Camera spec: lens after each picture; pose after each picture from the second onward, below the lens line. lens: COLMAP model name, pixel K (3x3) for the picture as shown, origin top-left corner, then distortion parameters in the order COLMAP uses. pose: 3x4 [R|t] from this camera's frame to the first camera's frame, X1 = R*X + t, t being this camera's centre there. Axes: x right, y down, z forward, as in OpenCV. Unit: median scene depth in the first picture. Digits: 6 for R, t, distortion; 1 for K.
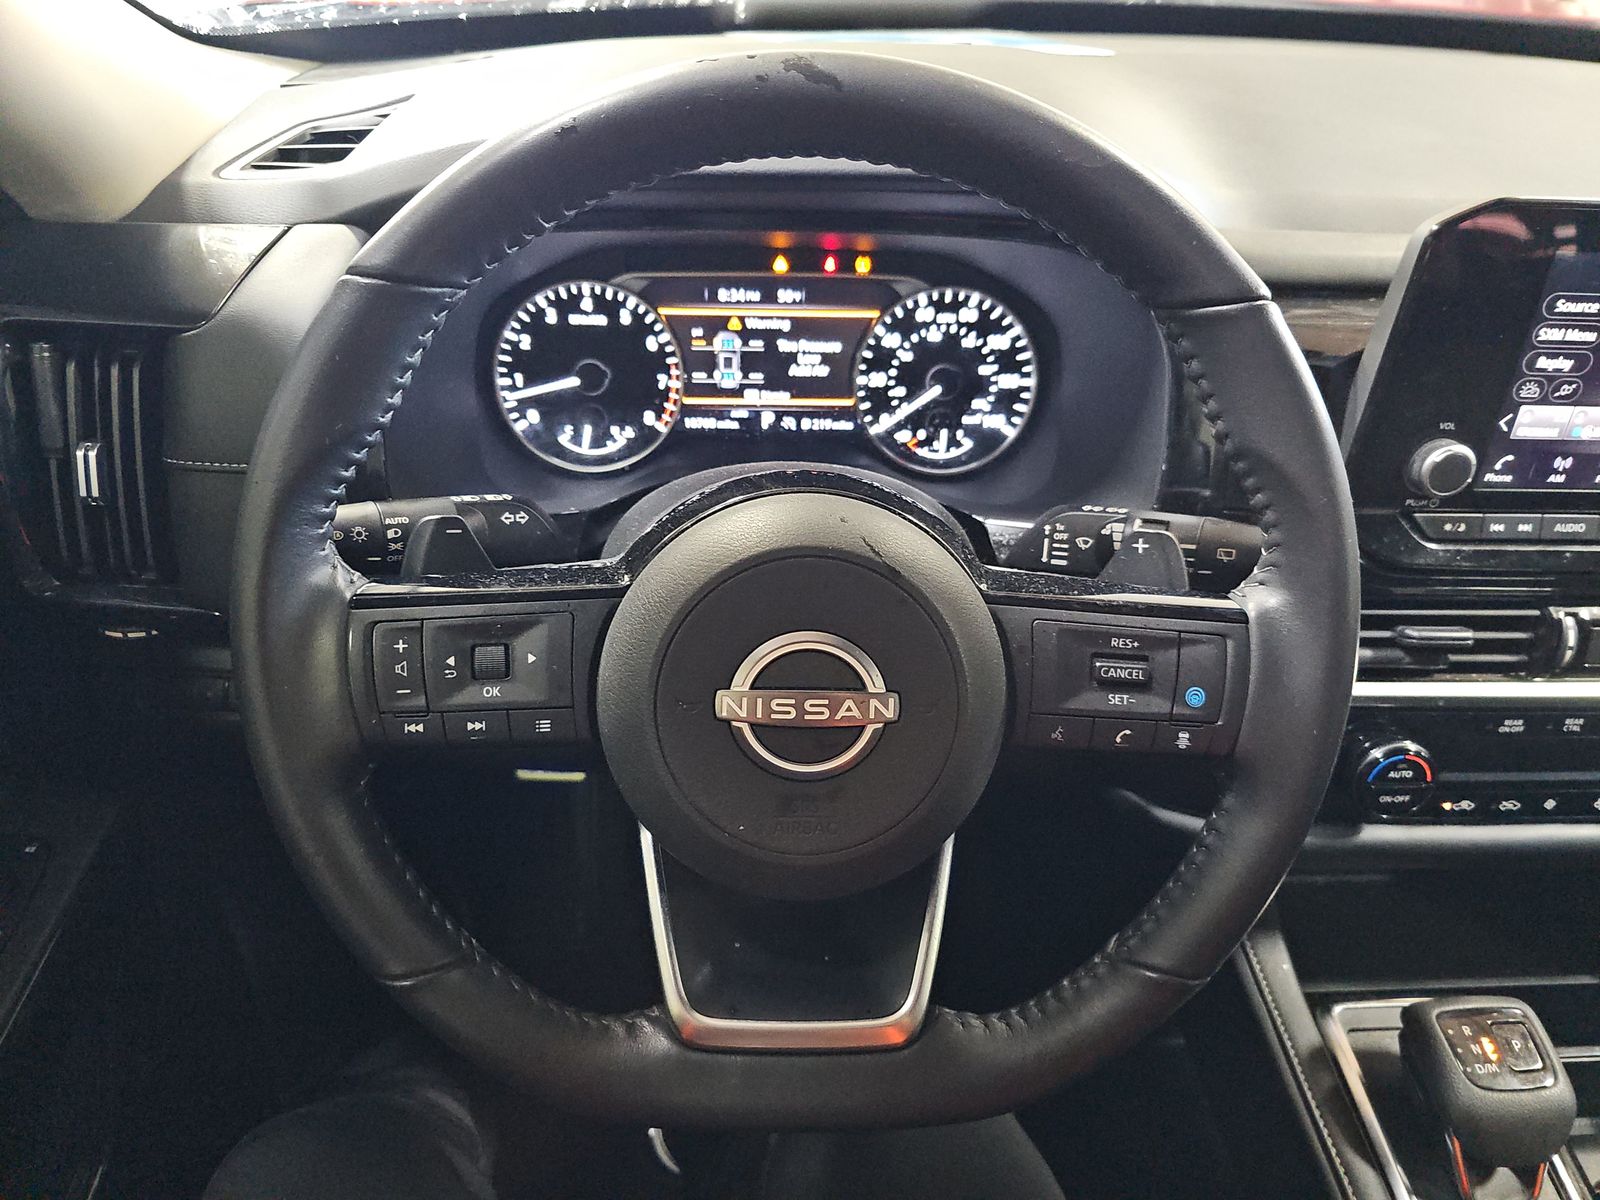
lens RADIAL K [[1057.1, 0, 819.1], [0, 1057.1, 586.2], [0, 0, 1]] dist [0.031005, 0.000445]
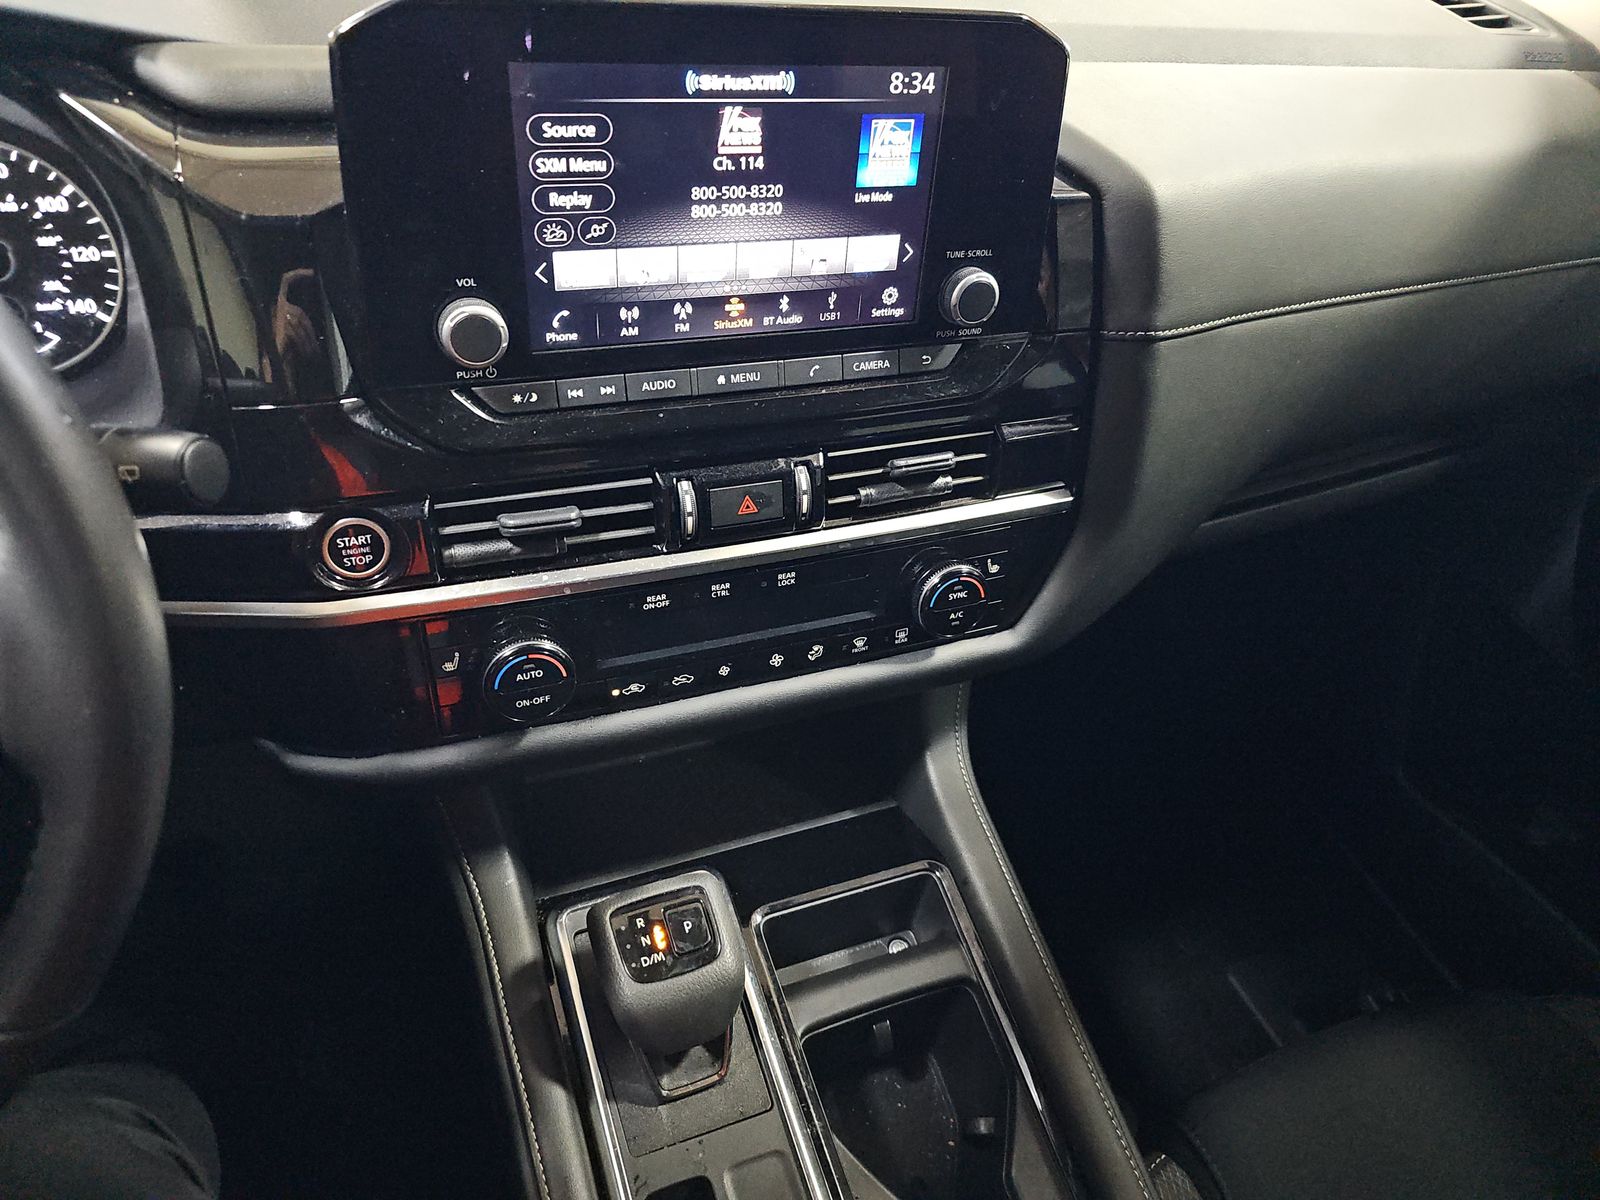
lens RADIAL K [[1064.2, 0, 800.0], [0, 1064.2, 600.0], [0, 0, 1]] dist [0.066479, -0.056773]
pose [[0.956796, -0.155789, 0.245501, 0.463414], [0.121221, 0.981195, 0.150203, 0.002837], [-0.264285, -0.113954, 0.957689, 0.057090]]
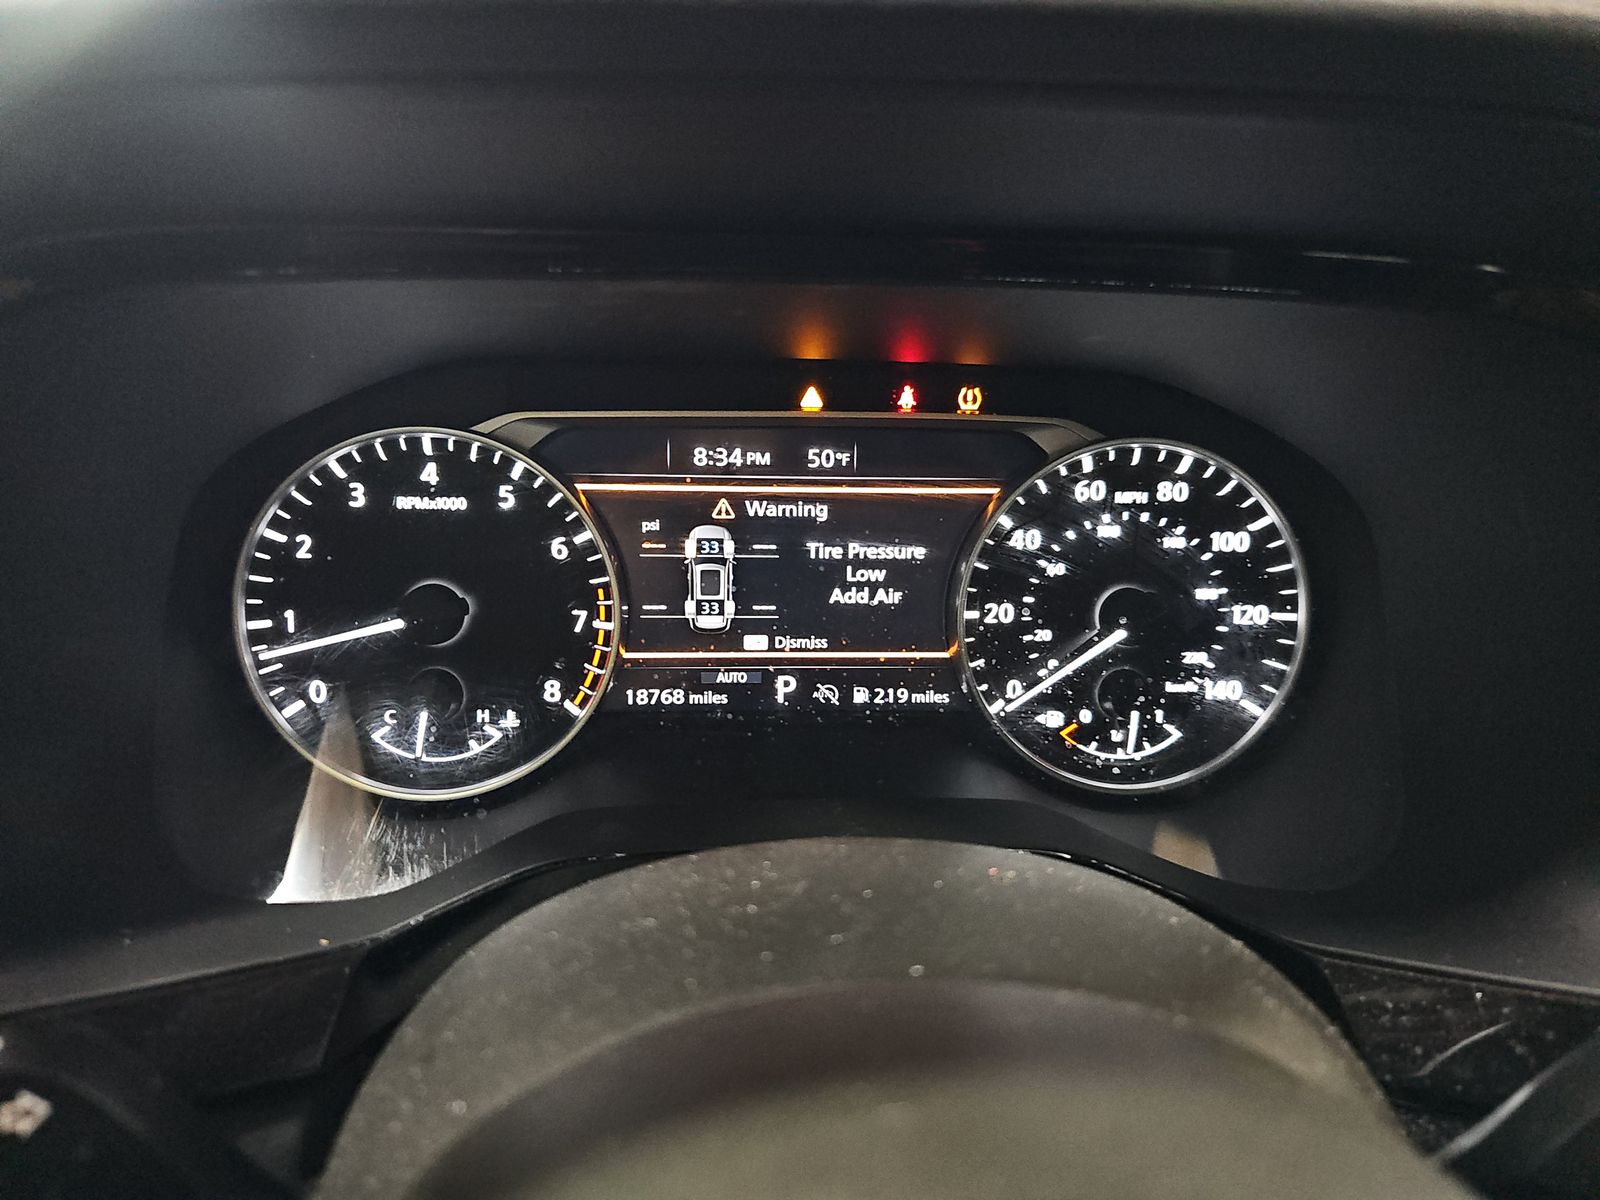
lens RADIAL K [[1064.2, 0, 800.0], [0, 1064.2, 600.0], [0, 0, 1]] dist [0.066479, -0.056773]
pose [[0.999913, -0.004416, -0.012461, -0.035902], [0.002182, 0.984761, -0.173900, -0.113374], [0.013039, 0.173858, 0.984684, 0.494380]]
